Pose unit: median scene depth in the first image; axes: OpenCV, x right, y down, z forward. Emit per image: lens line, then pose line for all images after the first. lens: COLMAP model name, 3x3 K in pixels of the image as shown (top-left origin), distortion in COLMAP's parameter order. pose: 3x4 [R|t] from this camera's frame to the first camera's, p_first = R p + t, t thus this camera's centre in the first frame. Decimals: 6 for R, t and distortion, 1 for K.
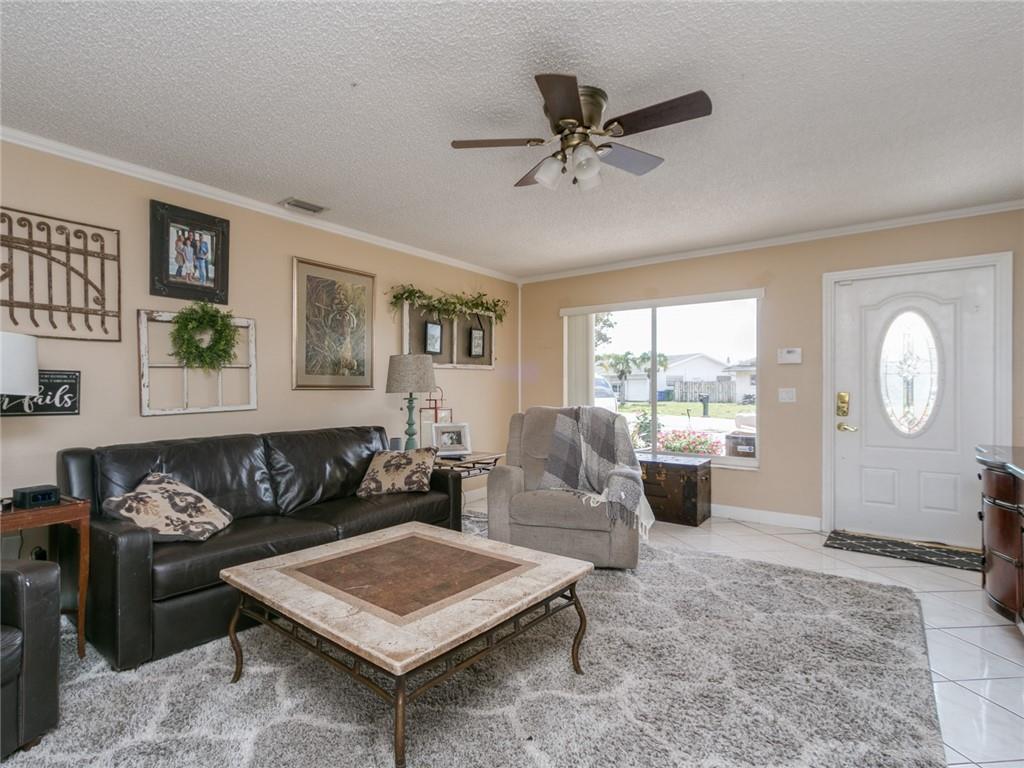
lens RADIAL K [[521.3, 0, 450.8], [0, 521.3, 390.3], [0, 0, 1]] dist [0.001953, 0.001339]
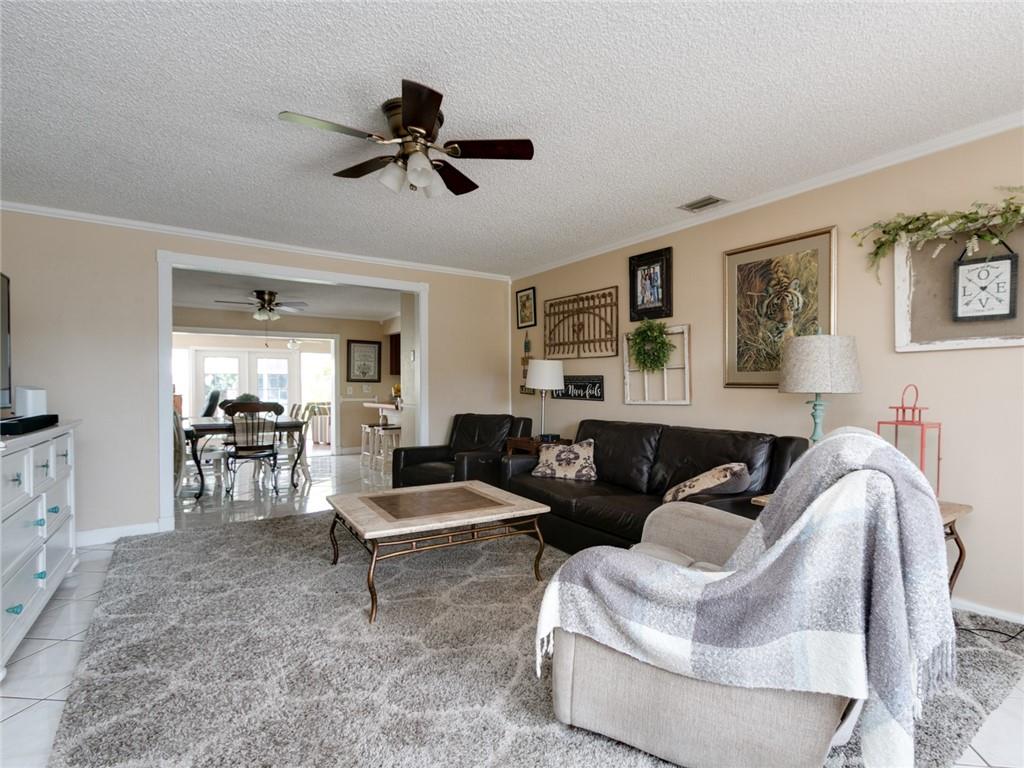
lens RADIAL K [[527.2, 0, 572.0], [0, 527.2, 390.4], [0, 0, 1]] dist [0.003469, 0.000453]
pose [[-0.221398, 0.011774, -0.975113, 0.856603], [-0.005779, 0.999894, 0.013385, -0.008991], [0.975166, 0.008599, -0.221306, 1.100079]]
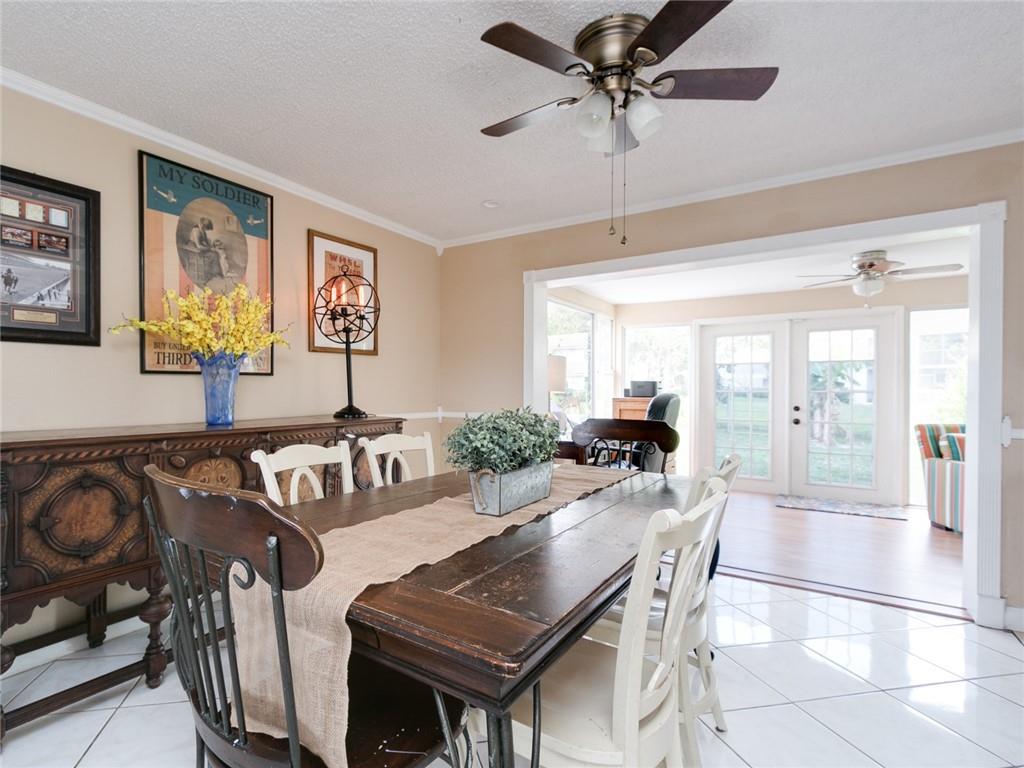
lens RADIAL K [[515.8, 0, 447.6], [0, 515.8, 389.5], [0, 0, 1]] dist [0.005470, -0.000188]
pose [[-0.997604, 0.001368, -0.069169, -0.727369], [0.000201, 0.999858, 0.016872, 0.005540], [0.069182, 0.016817, -0.997462, -0.012740]]
